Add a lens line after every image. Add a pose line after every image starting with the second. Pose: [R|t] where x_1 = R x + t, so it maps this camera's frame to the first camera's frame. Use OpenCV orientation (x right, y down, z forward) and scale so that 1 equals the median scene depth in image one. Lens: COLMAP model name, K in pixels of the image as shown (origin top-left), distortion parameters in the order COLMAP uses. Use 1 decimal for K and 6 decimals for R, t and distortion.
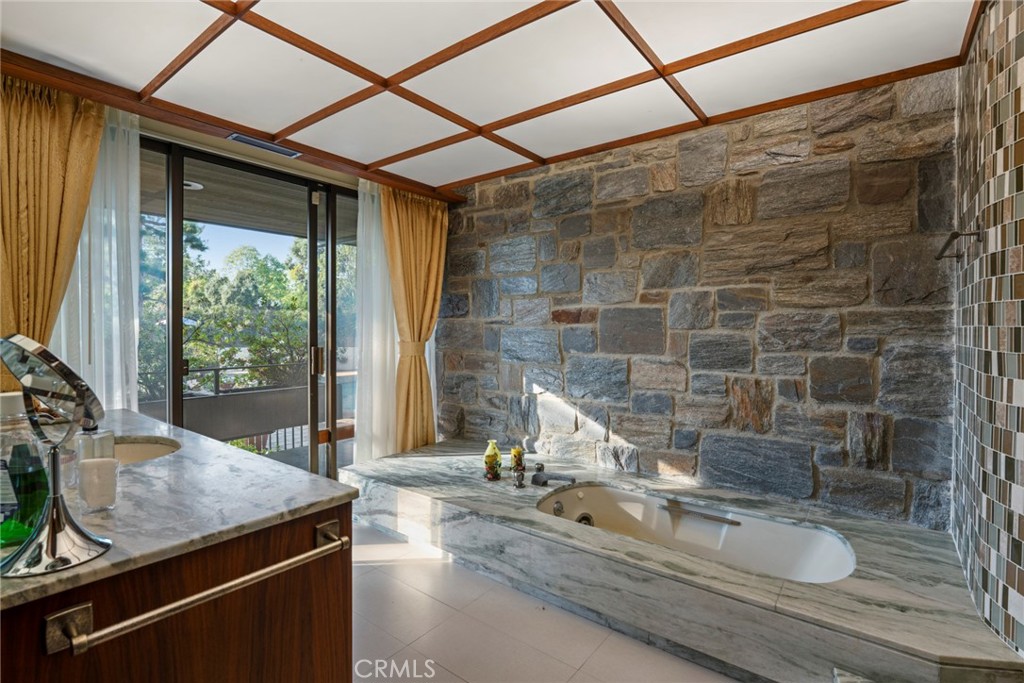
lens RADIAL K [[476.5, 0, 507.8], [0, 476.5, 336.8], [0, 0, 1]] dist [-0.004533, -0.000208]
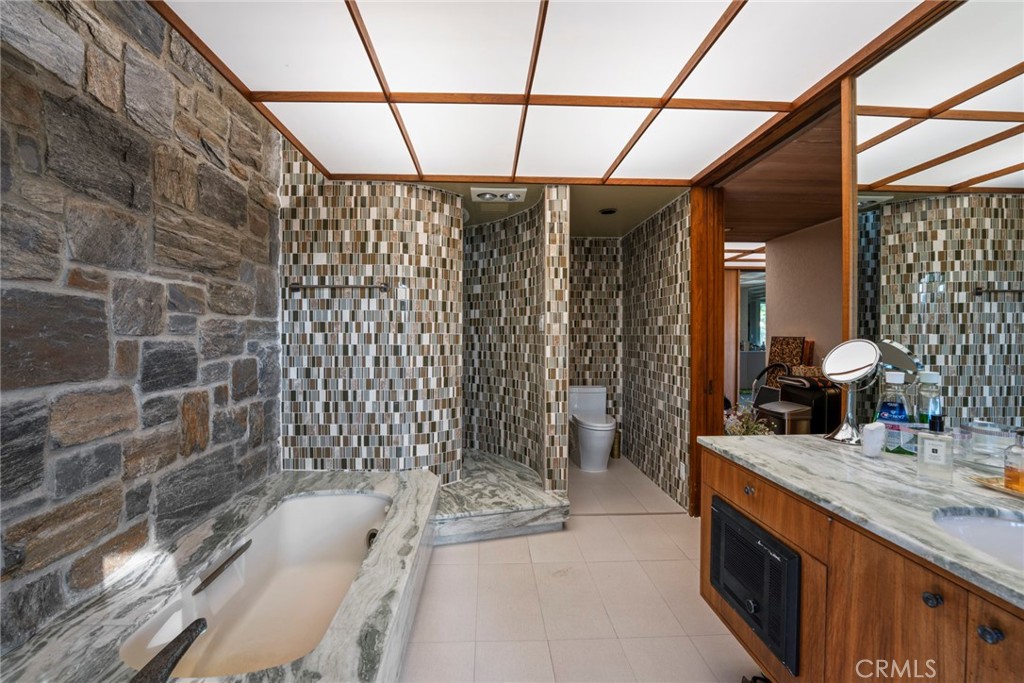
lens RADIAL K [[422.8, 0, 505.6], [0, 422.8, 336.4], [0, 0, 1]] dist [-0.021468, 0.000478]
pose [[-0.635272, -0.009987, 0.772224, -0.424118], [0.006714, 0.999807, 0.018454, -0.023100], [-0.772259, 0.016908, -0.635083, 1.017419]]
